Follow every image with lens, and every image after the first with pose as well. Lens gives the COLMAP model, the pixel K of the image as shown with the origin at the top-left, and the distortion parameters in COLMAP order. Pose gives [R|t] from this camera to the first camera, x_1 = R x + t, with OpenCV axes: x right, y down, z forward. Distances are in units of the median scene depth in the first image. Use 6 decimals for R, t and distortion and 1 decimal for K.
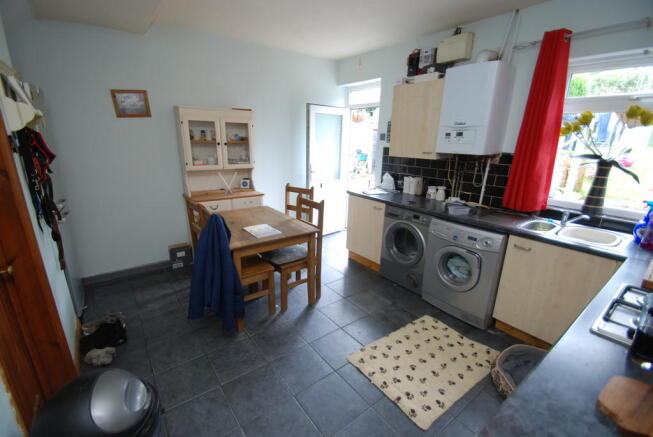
lens RADIAL K [[289.6, 0, 320.3], [0, 289.6, 222.1], [0, 0, 1]] dist [0.014888, -0.015047]
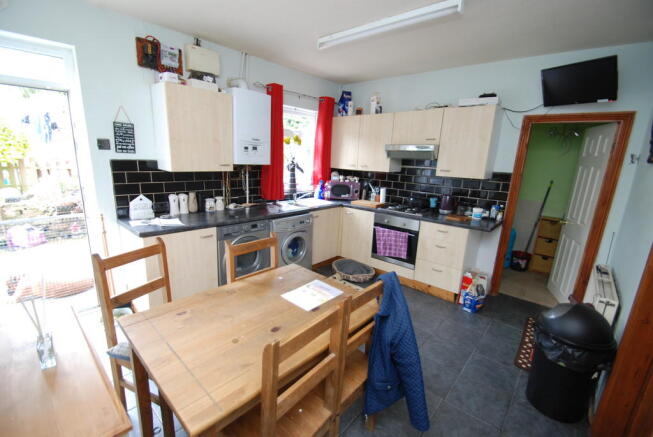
lens RADIAL K [[289.6, 0, 320.3], [0, 289.6, 222.1], [0, 0, 1]] dist [0.014888, -0.015047]
pose [[-0.200521, -0.247784, 0.947837, -0.707468], [0.230196, 0.928484, 0.291424, -0.281503], [-0.952261, 0.276625, -0.129142, 0.902310]]
